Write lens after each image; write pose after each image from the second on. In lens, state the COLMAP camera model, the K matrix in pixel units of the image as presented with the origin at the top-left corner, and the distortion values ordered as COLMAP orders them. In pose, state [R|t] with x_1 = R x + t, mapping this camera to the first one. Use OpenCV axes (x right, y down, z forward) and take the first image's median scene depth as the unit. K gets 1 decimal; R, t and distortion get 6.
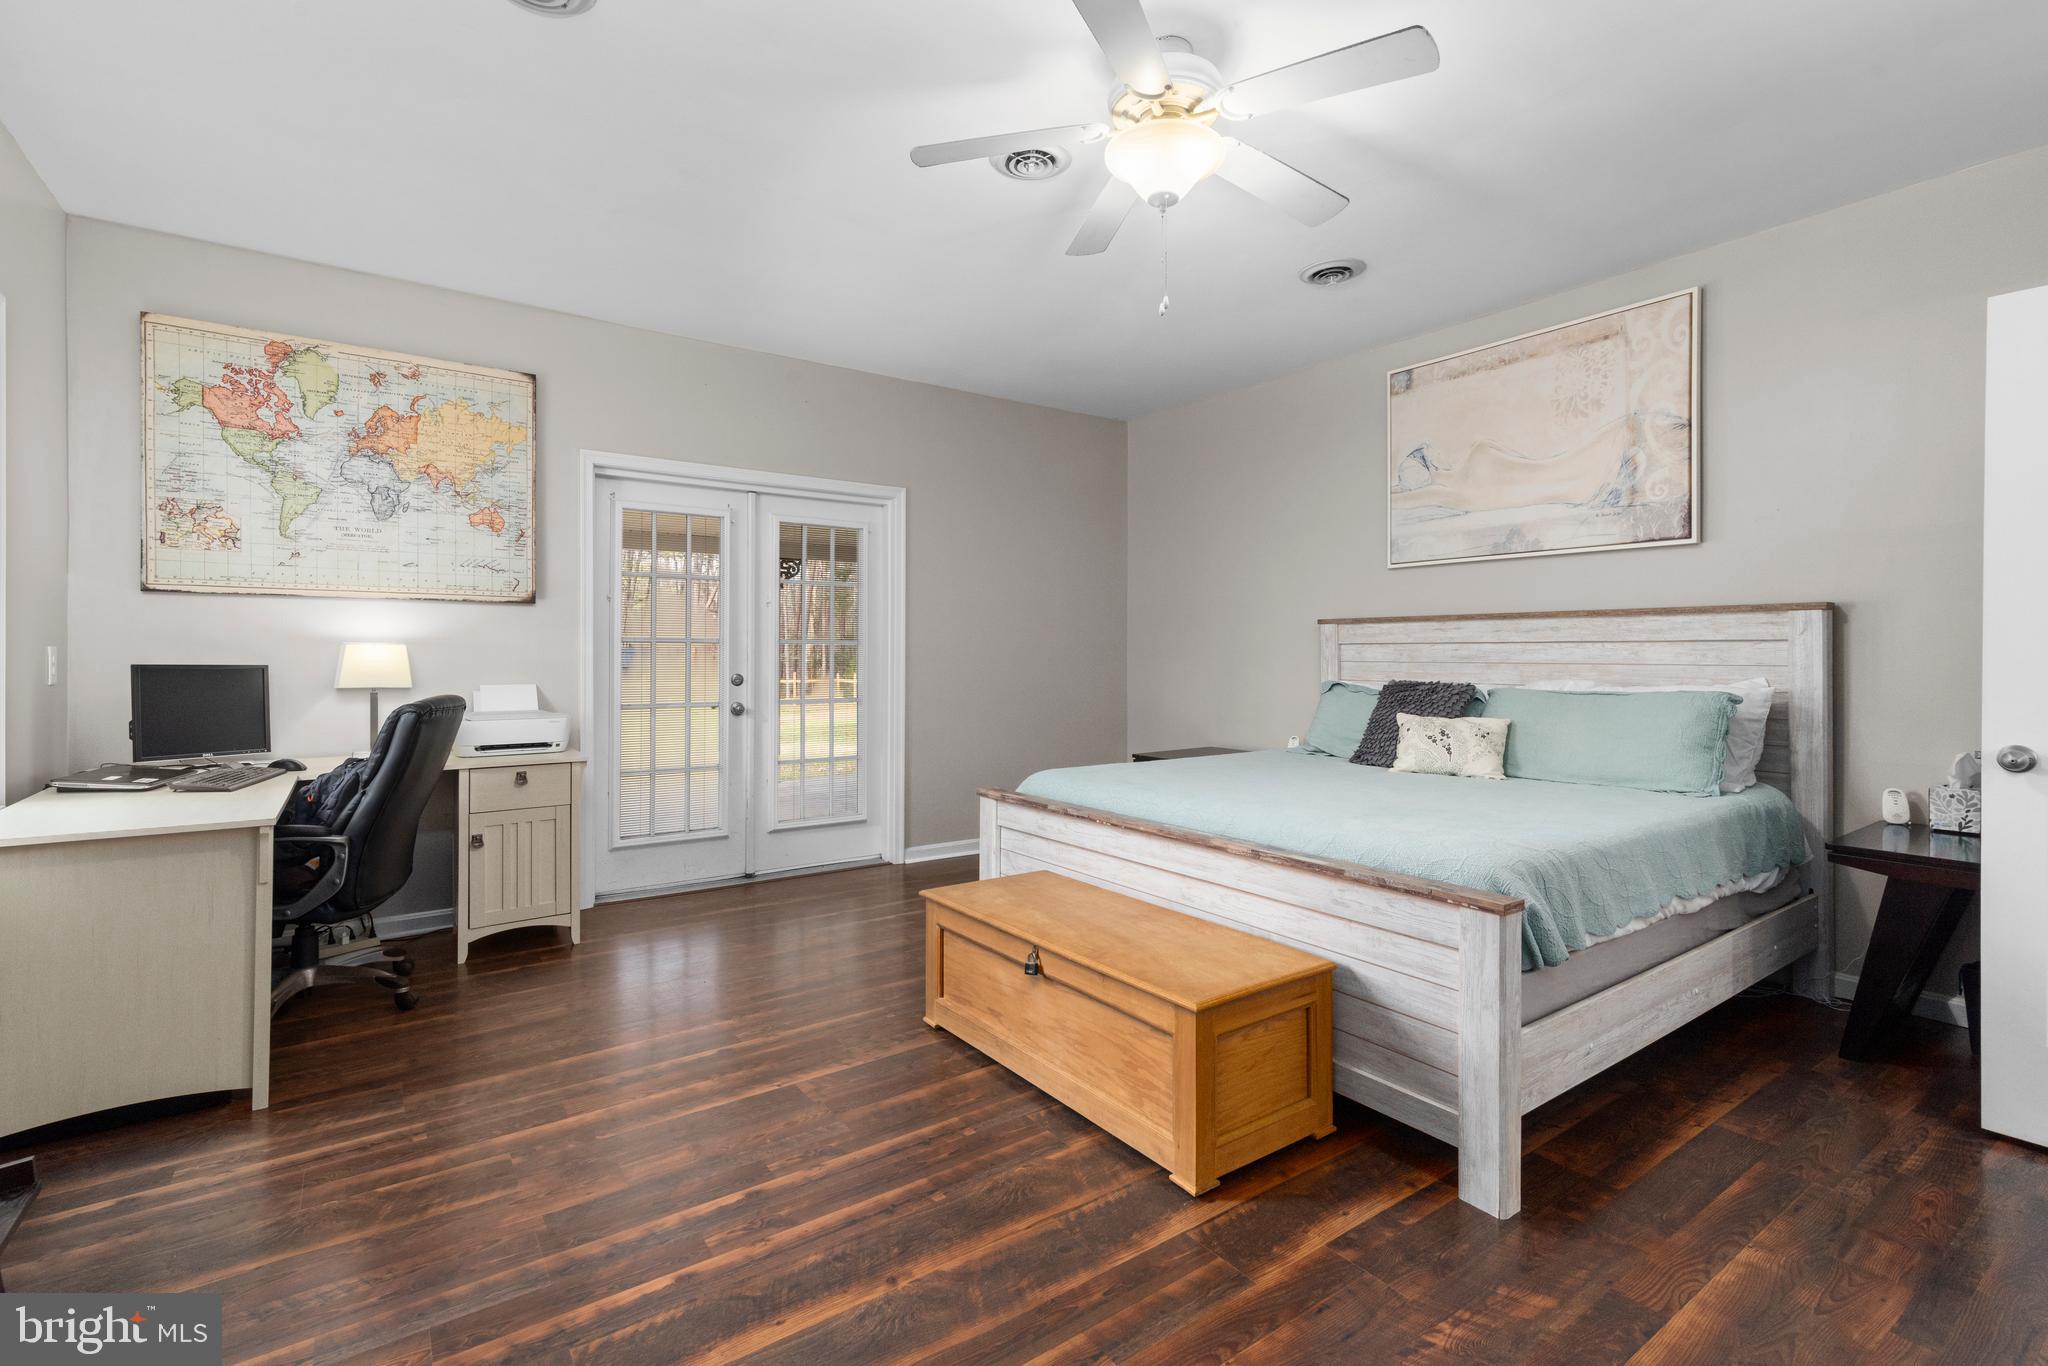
lens RADIAL K [[984.4, 0, 985.7], [0, 984.4, 649.0], [0, 0, 1]] dist [0.017831, -0.001159]
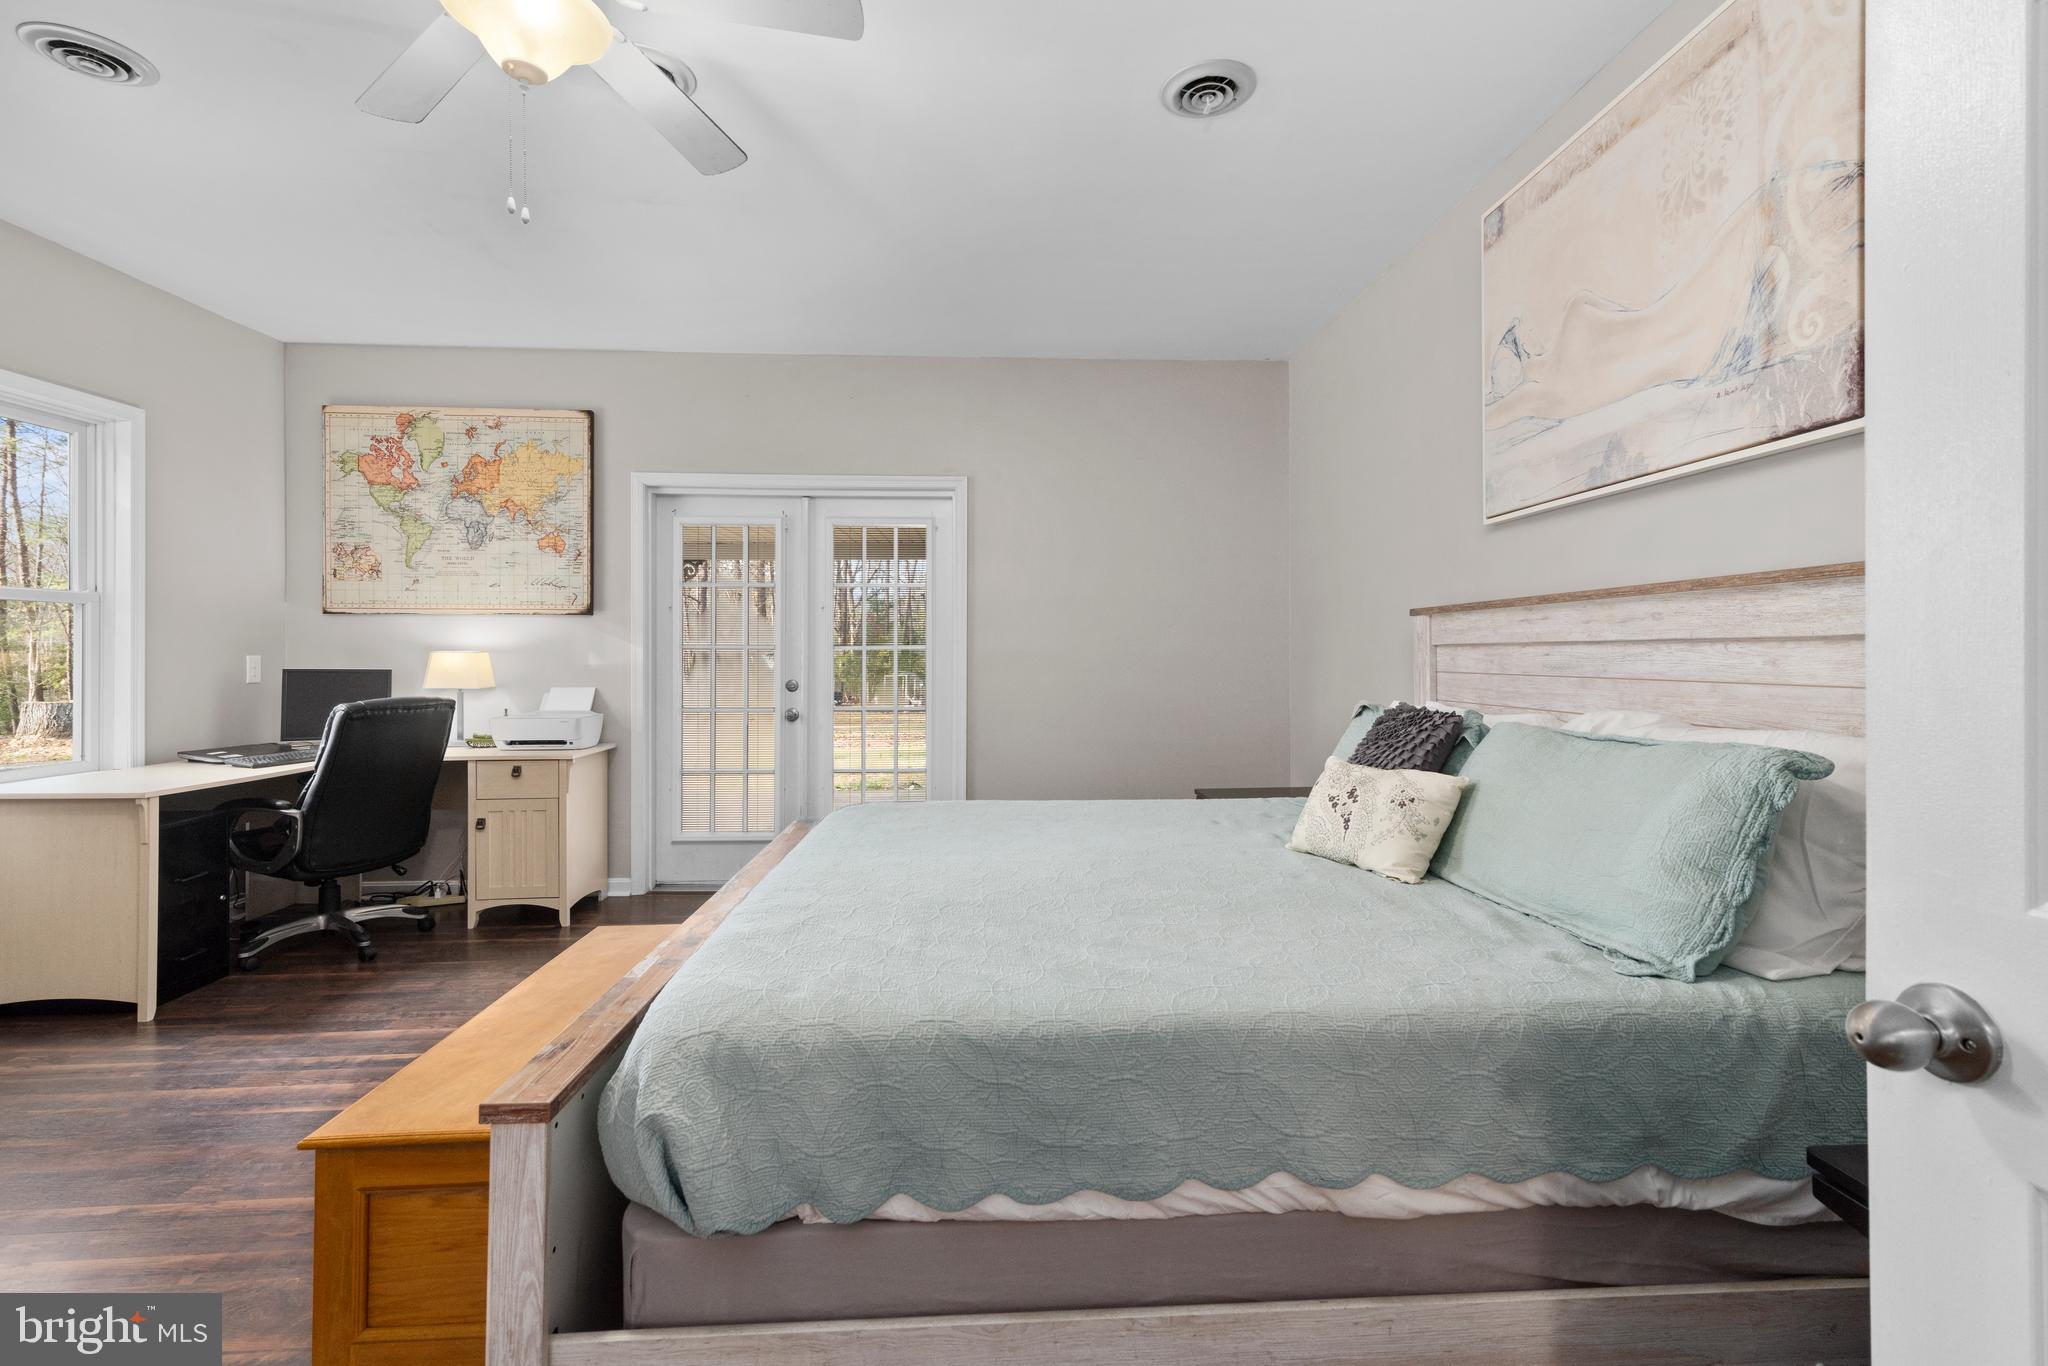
lens RADIAL K [[958.9, 0, 1060.3], [0, 958.9, 649.4], [0, 0, 1]] dist [0.031216, -0.011946]
pose [[0.838255, -0.005026, -0.545255, 0.628842], [0.004950, 0.999986, -0.001608, -0.002960], [0.545256, -0.001351, 0.838268, 0.401254]]
